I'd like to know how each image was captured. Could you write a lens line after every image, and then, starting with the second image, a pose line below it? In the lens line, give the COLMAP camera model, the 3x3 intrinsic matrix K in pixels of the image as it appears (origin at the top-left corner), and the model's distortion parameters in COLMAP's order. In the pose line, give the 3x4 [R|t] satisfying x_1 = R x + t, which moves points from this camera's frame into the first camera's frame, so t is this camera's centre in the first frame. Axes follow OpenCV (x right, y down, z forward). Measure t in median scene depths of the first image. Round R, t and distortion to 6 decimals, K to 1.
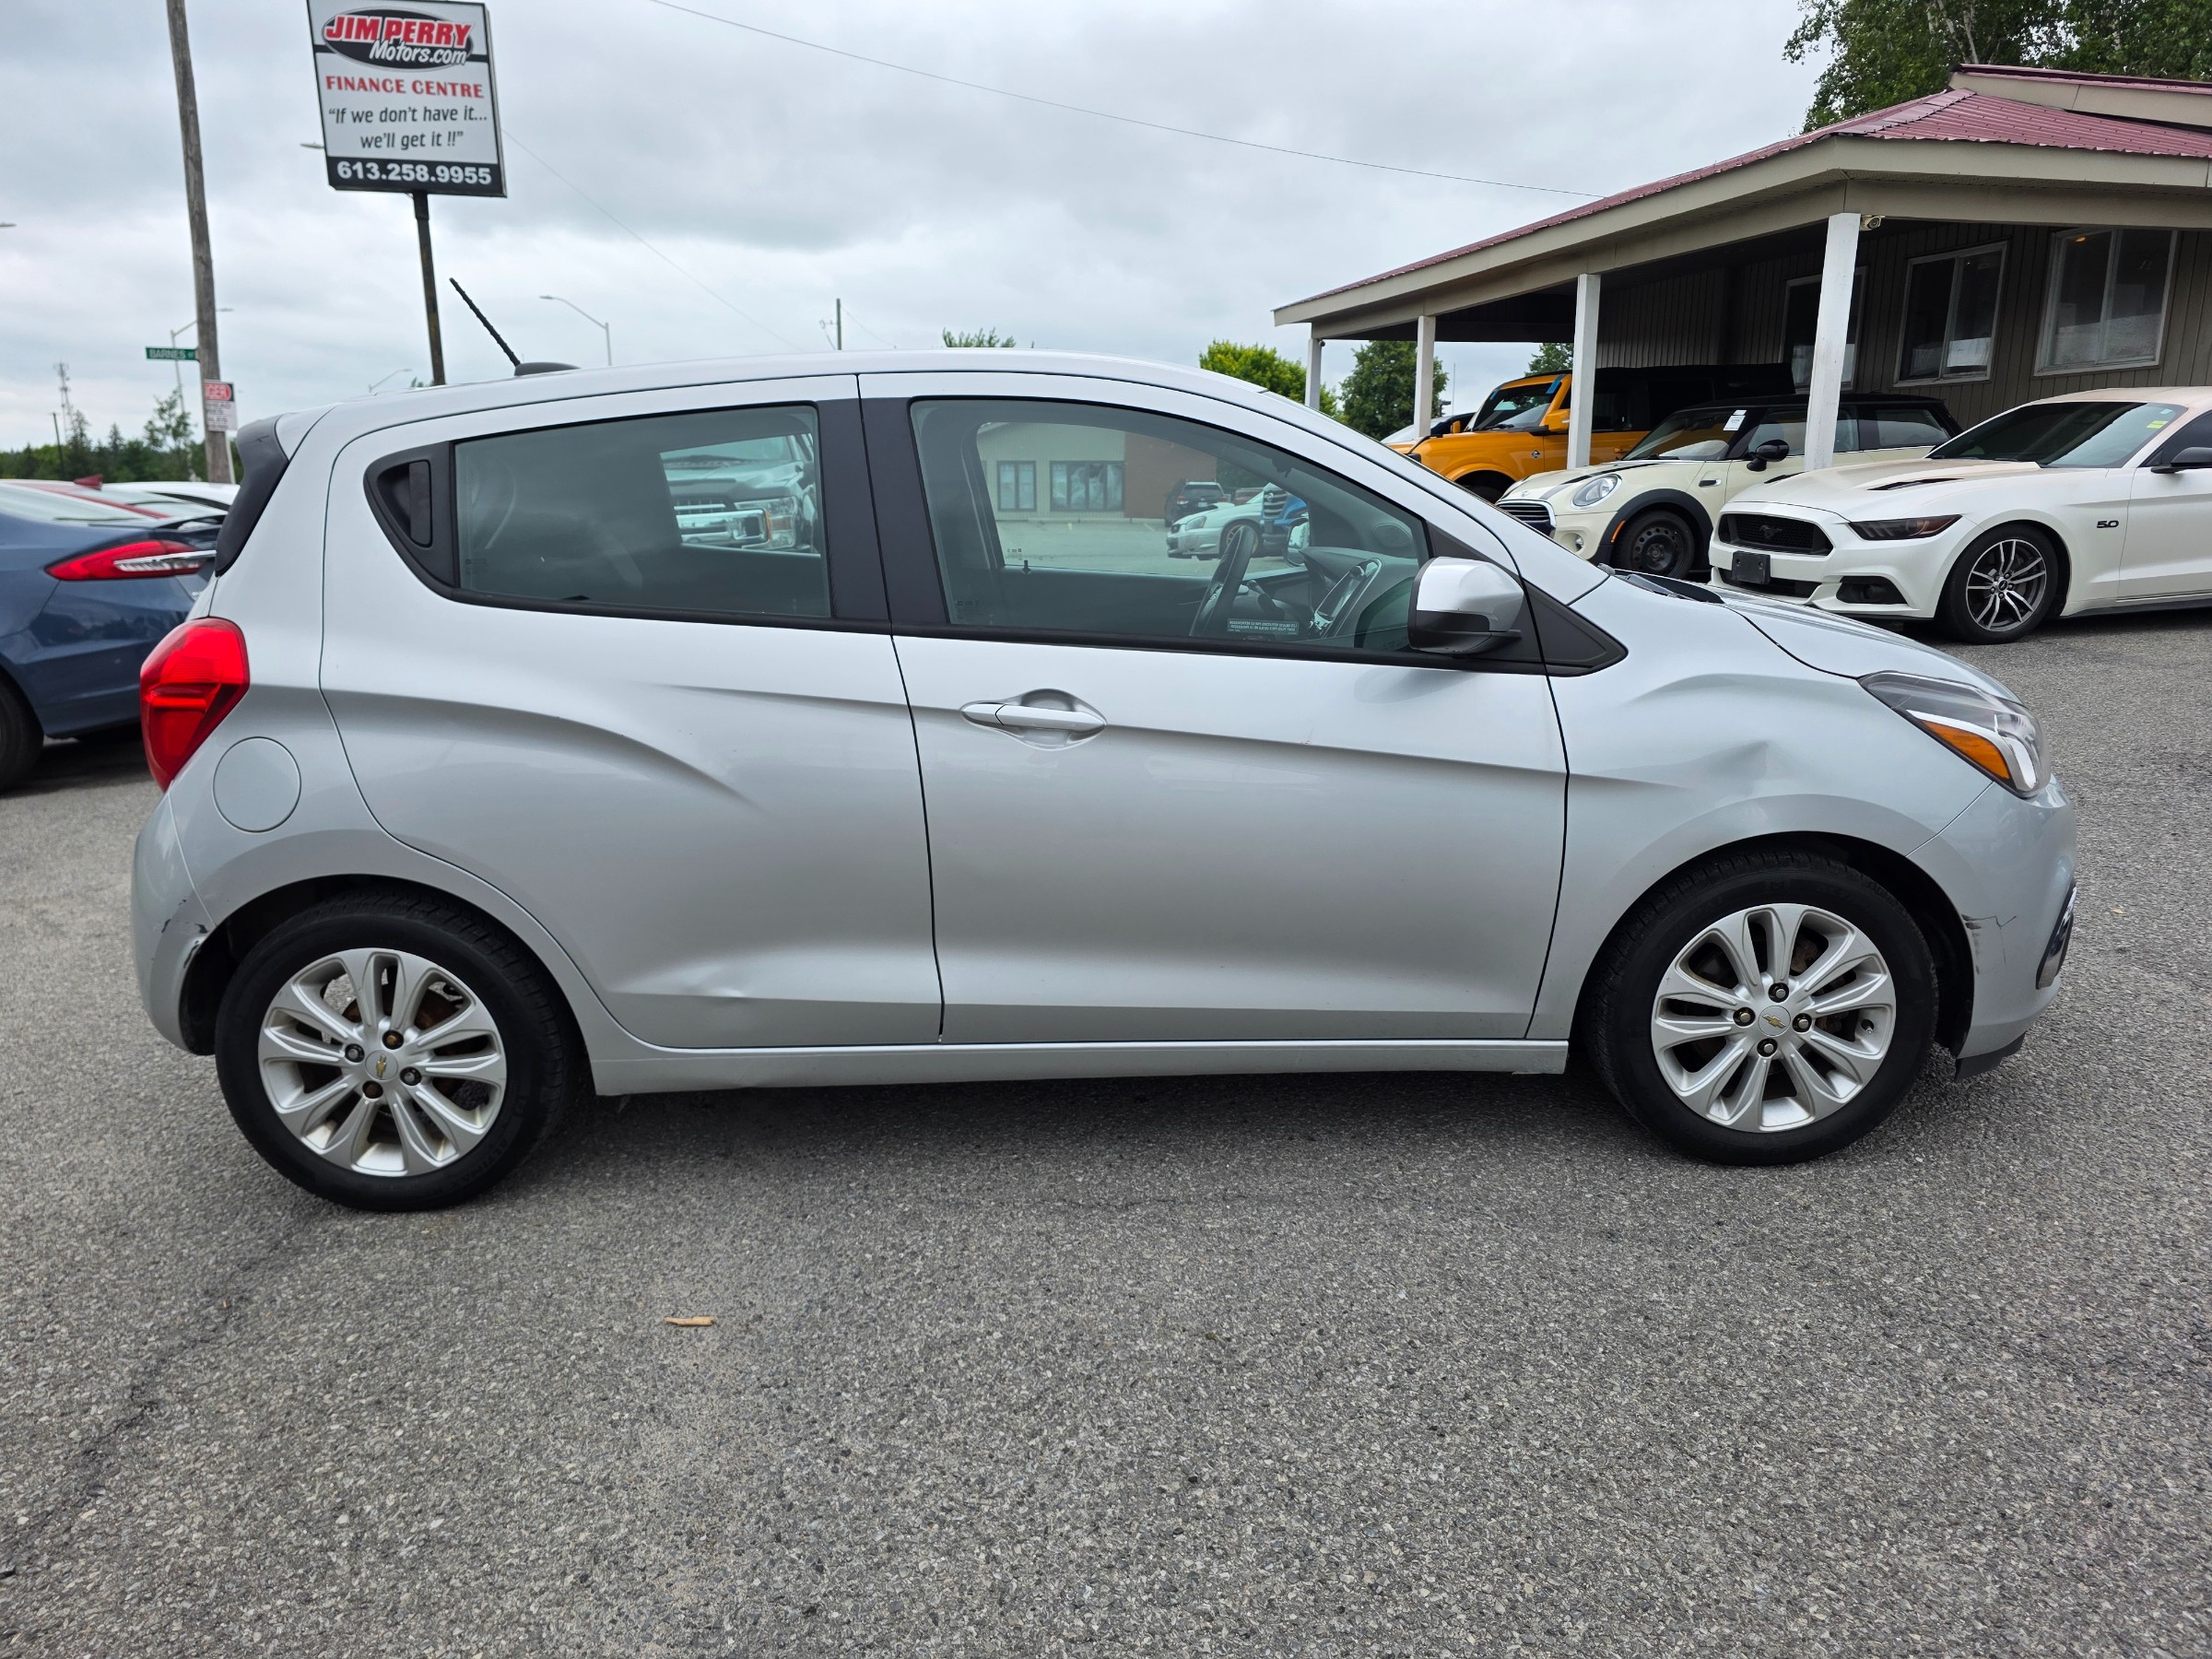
lens RADIAL K [[1516.0, 0, 1094.1], [0, 1516.0, 829.7], [0, 0, 1]] dist [0.054887, -0.034896]
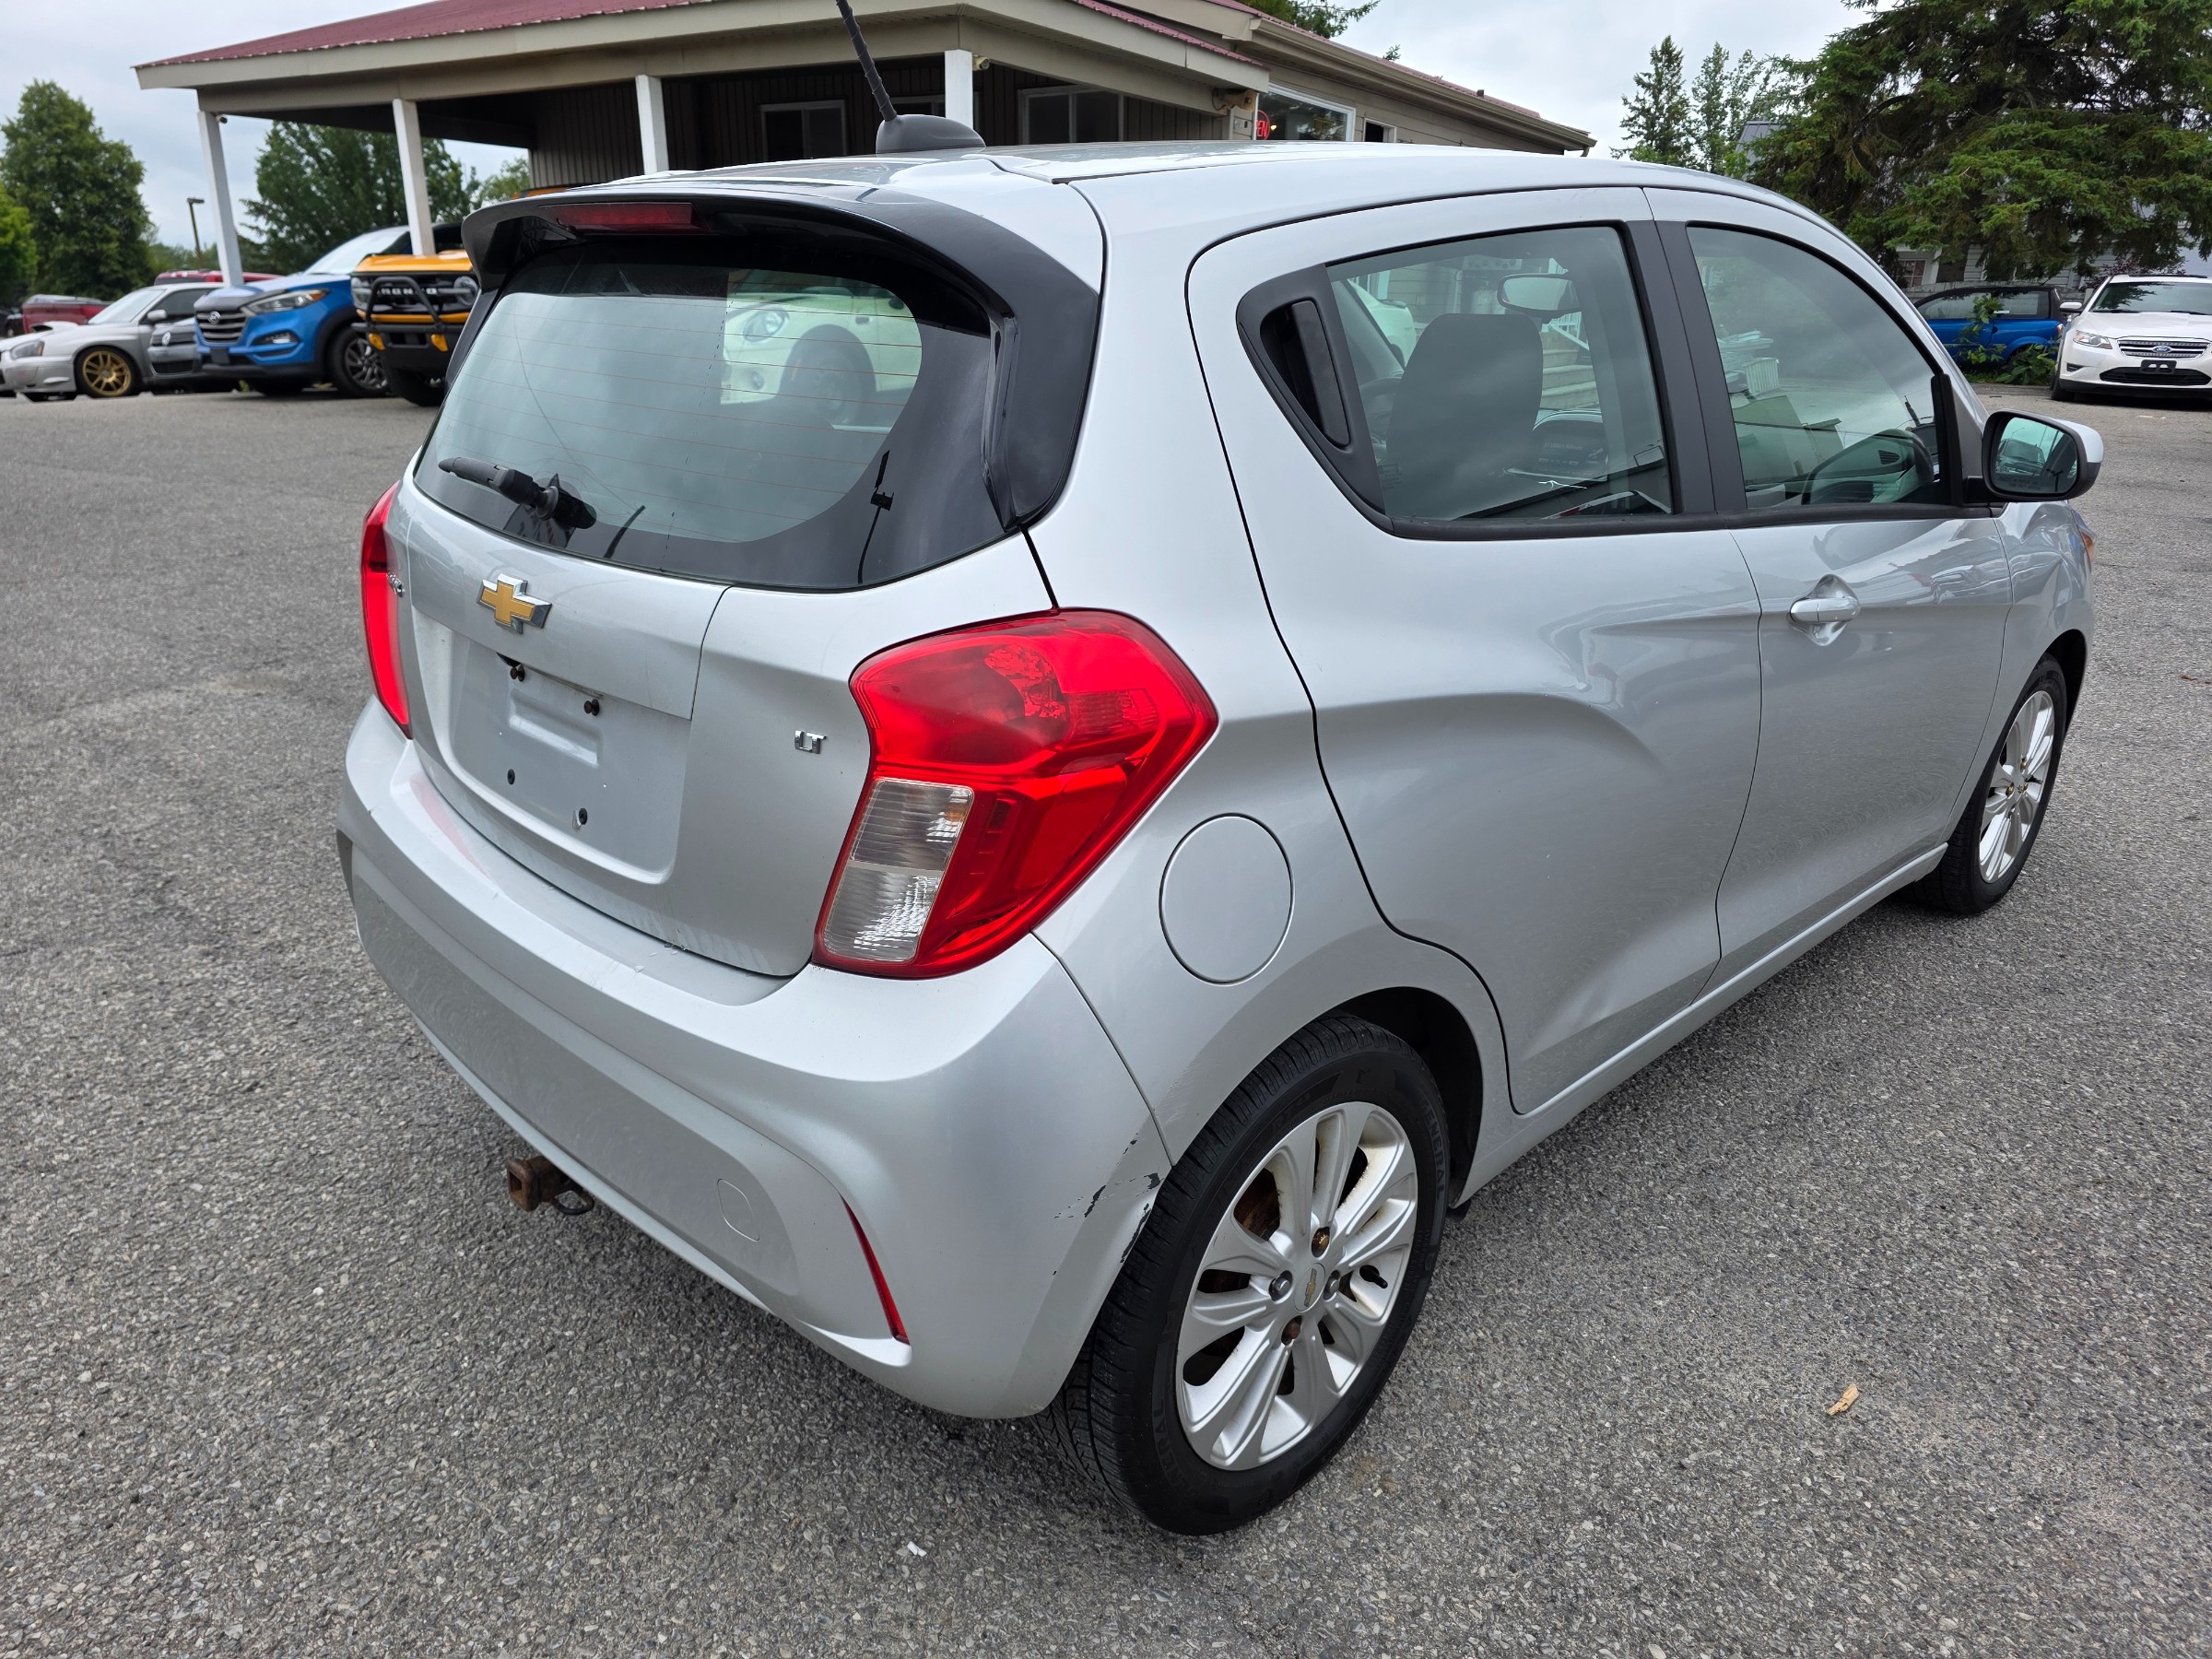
lens RADIAL K [[1516.0, 0, 1094.1], [0, 1516.0, 829.7], [0, 0, 1]] dist [0.054887, -0.034896]
pose [[0.718144, -0.214627, 0.661970, -0.160855], [0.143131, 0.976468, 0.161318, -0.025511], [-0.681016, -0.021101, 0.731964, 0.108460]]
